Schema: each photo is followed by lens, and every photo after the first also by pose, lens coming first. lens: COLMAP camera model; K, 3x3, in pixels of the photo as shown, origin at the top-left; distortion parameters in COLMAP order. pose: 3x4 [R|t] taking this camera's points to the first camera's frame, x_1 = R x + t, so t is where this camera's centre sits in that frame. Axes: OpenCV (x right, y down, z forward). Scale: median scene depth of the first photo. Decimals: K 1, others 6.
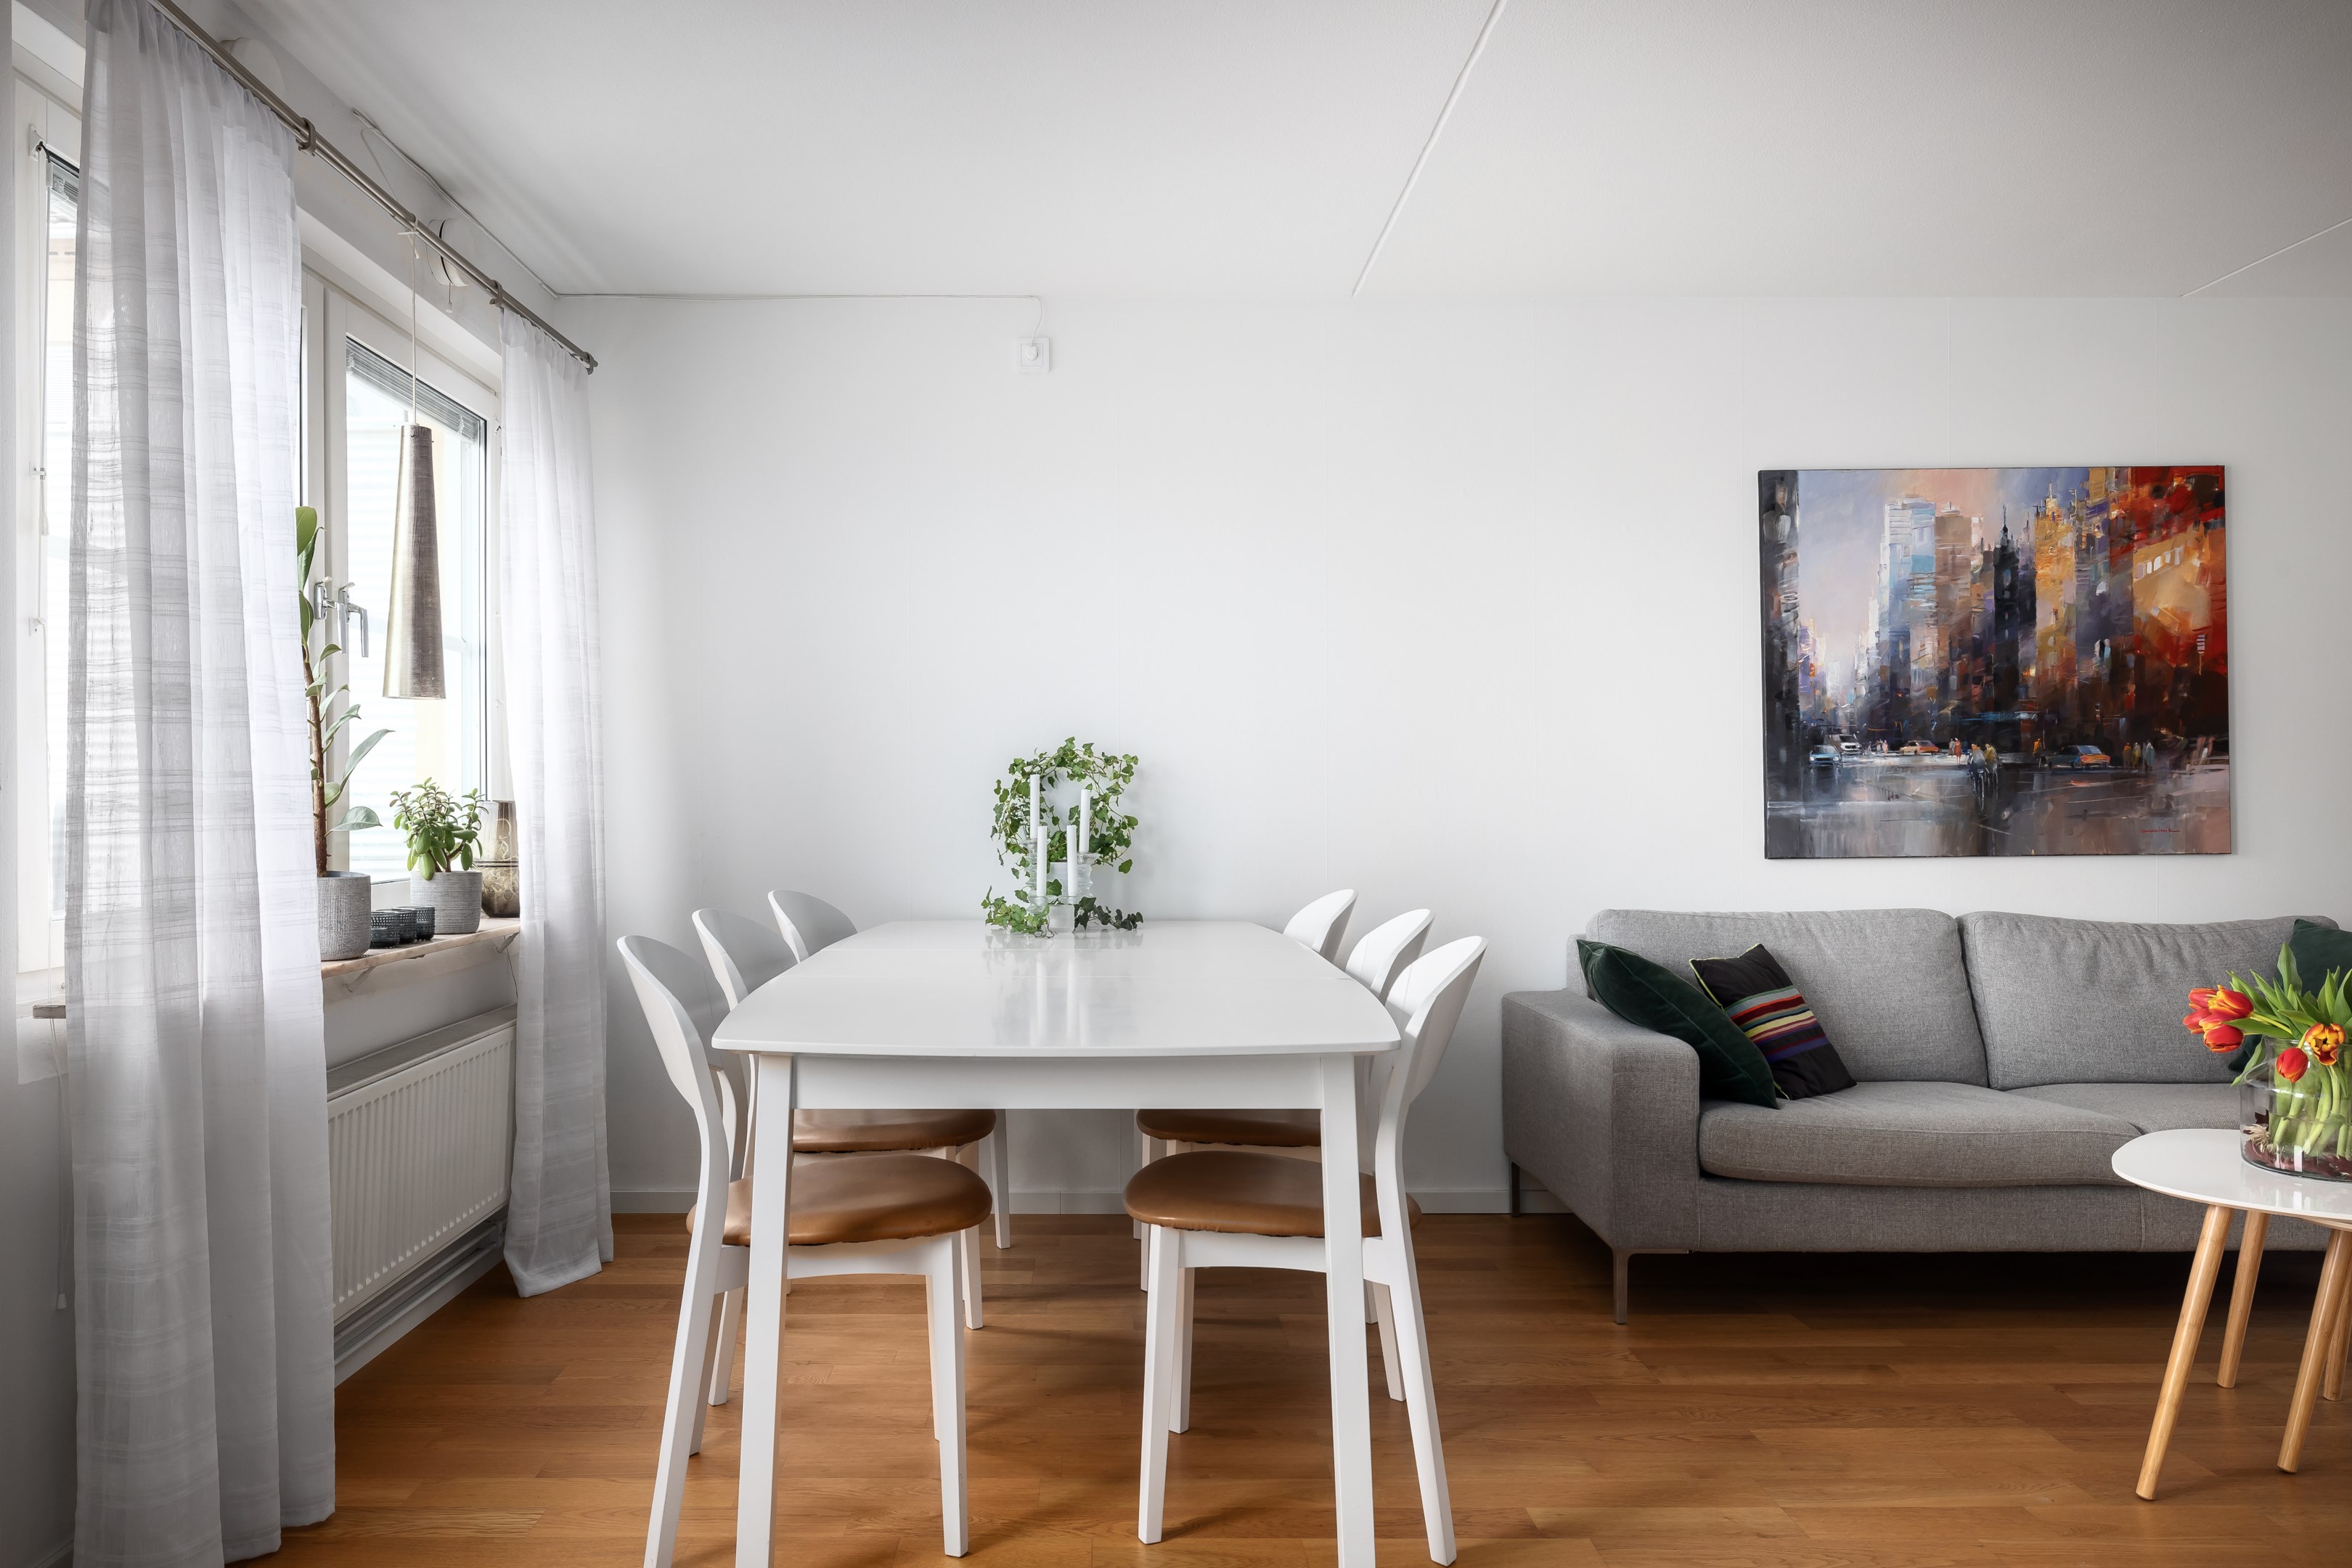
lens RADIAL K [[1617.1, 0, 1174.7], [0, 1617.1, 792.5], [0, 0, 1]] dist [-0.005348, -0.001801]
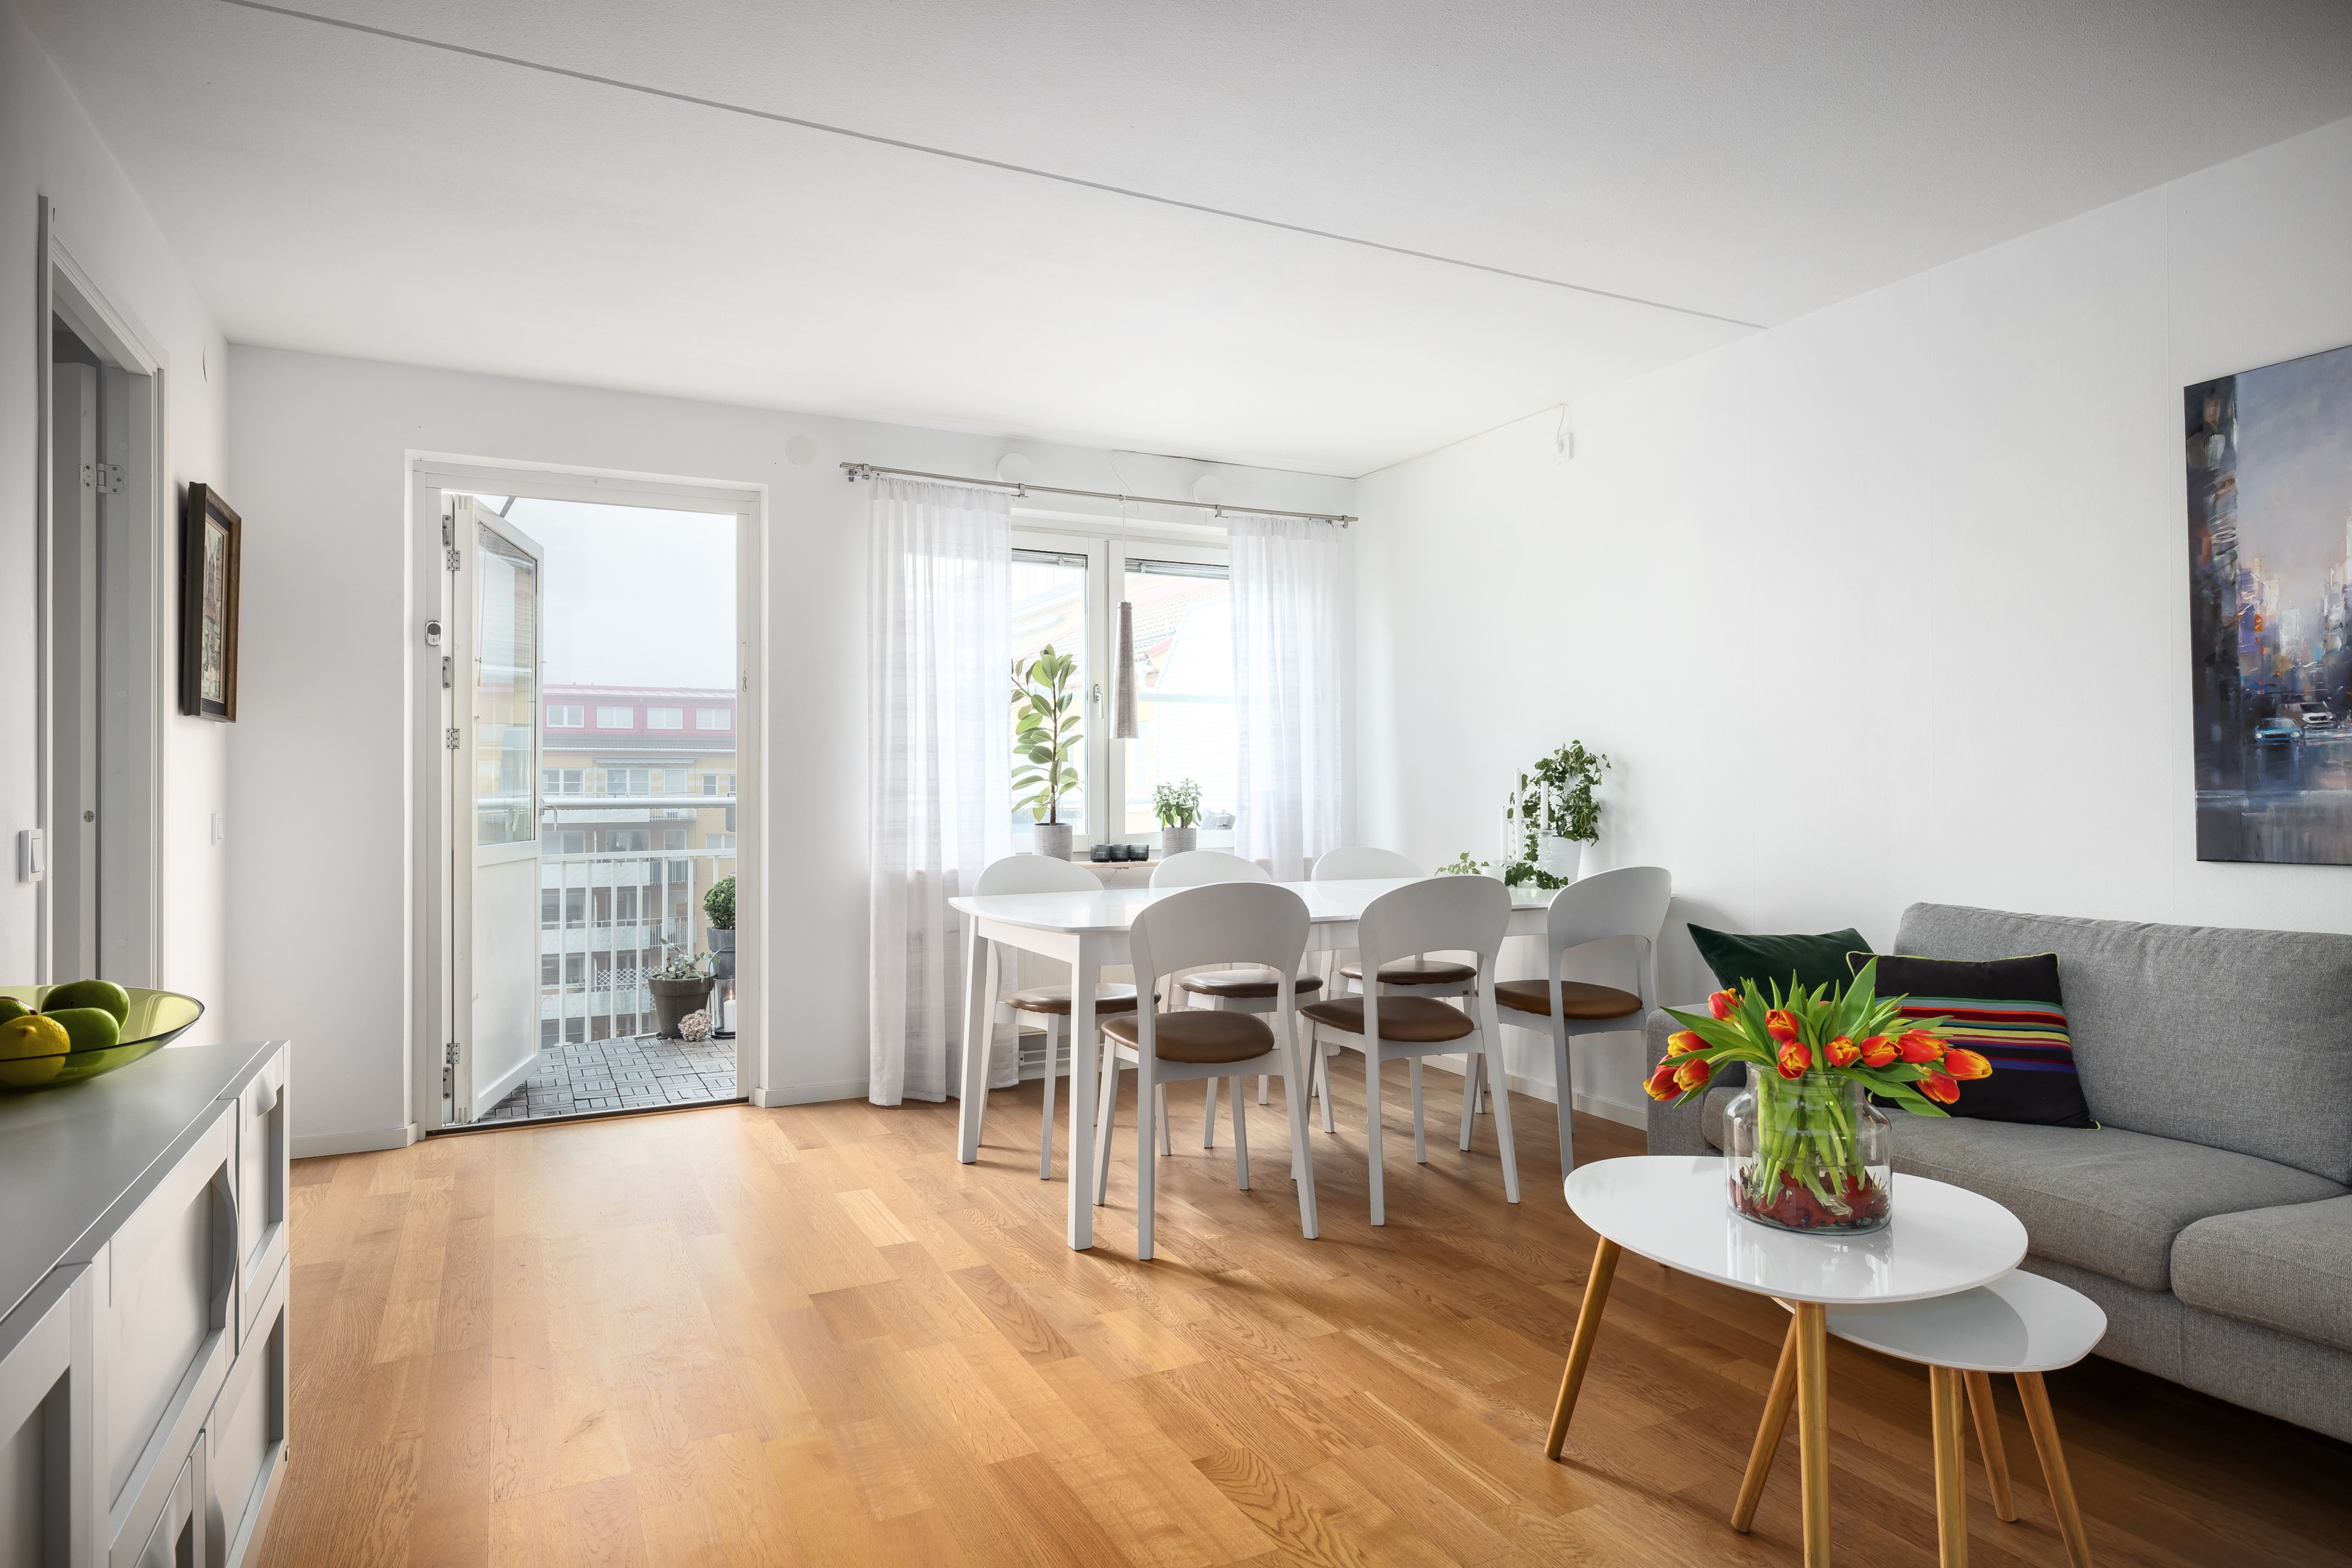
lens RADIAL K [[1353.4, 0, 1174.1], [0, 1353.4, 790.7], [0, 0, 1]] dist [-0.001979, -0.000927]
pose [[0.442561, -0.001852, -0.896736, 0.750143], [-0.003944, 0.999984, -0.004011, 0.010615], [0.896730, 0.005312, 0.442547, 0.236309]]
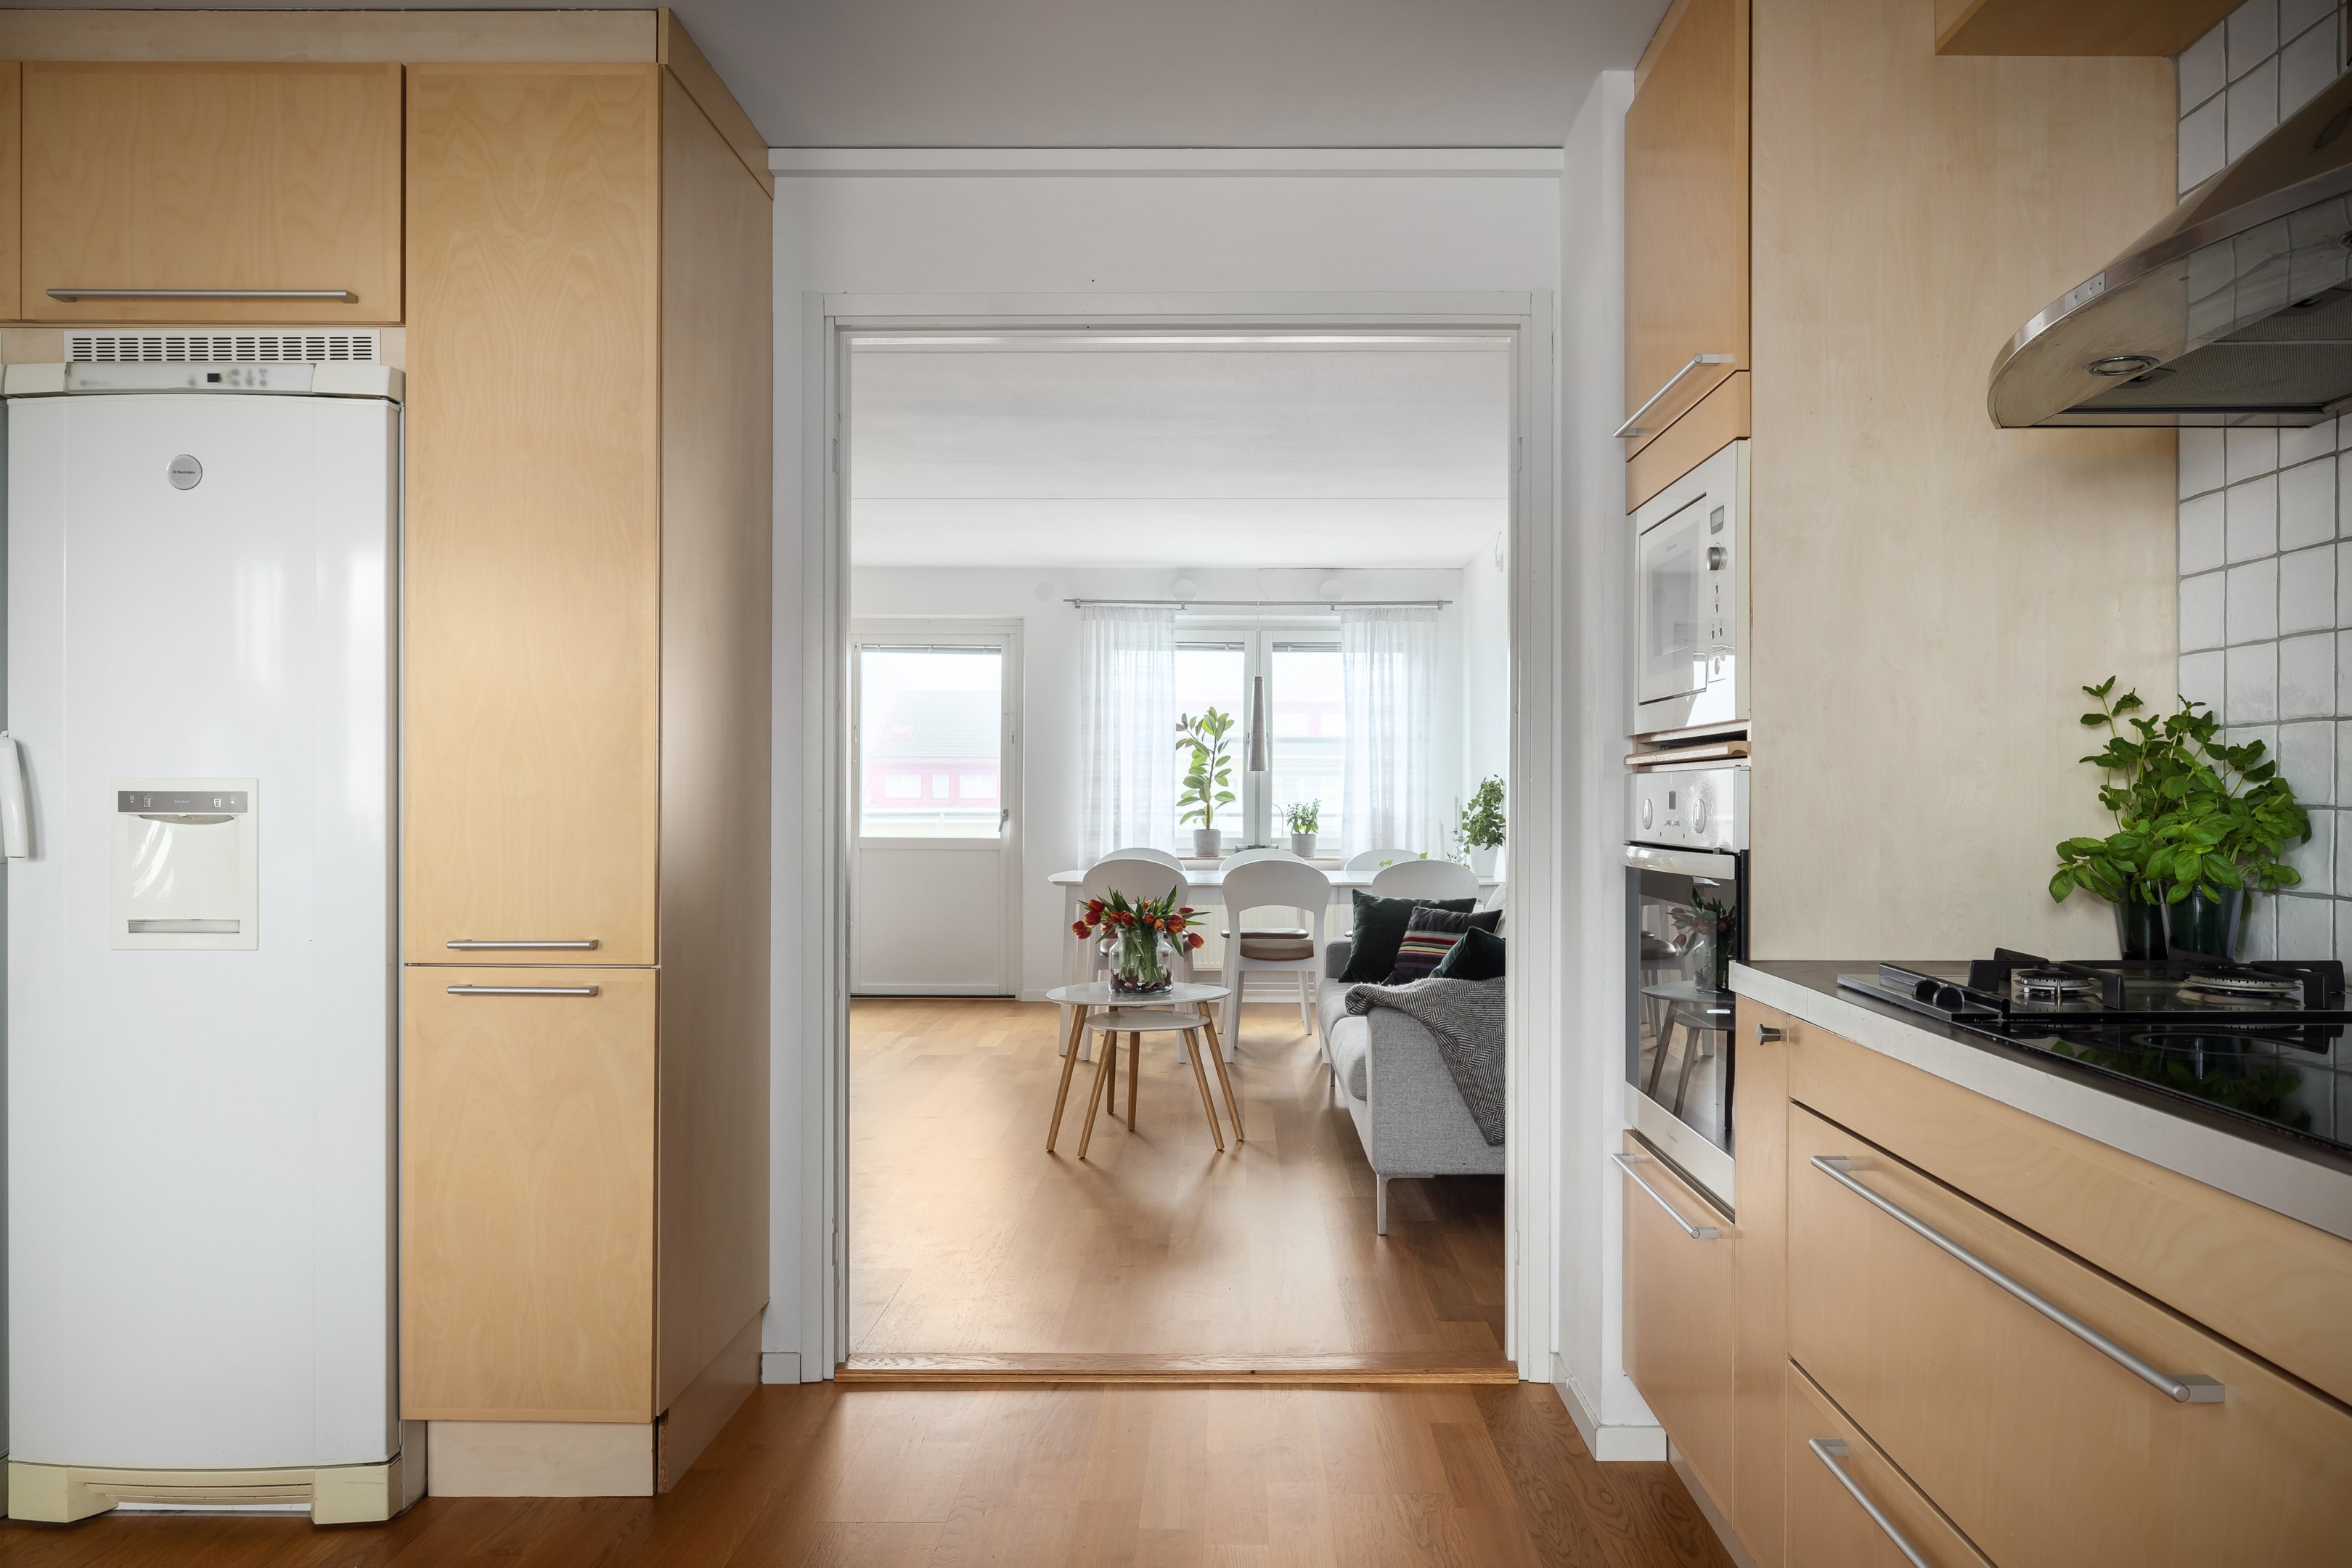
lens RADIAL K [[1701.8, 0, 1191.9], [0, 1701.8, 787.7], [0, 0, 1]] dist [0.002206, 0.000022]
pose [[-0.032795, -0.006129, -0.999443, 1.877372], [-0.011380, 0.999919, -0.005759, -0.005833], [0.999397, 0.011185, -0.032862, 0.736084]]
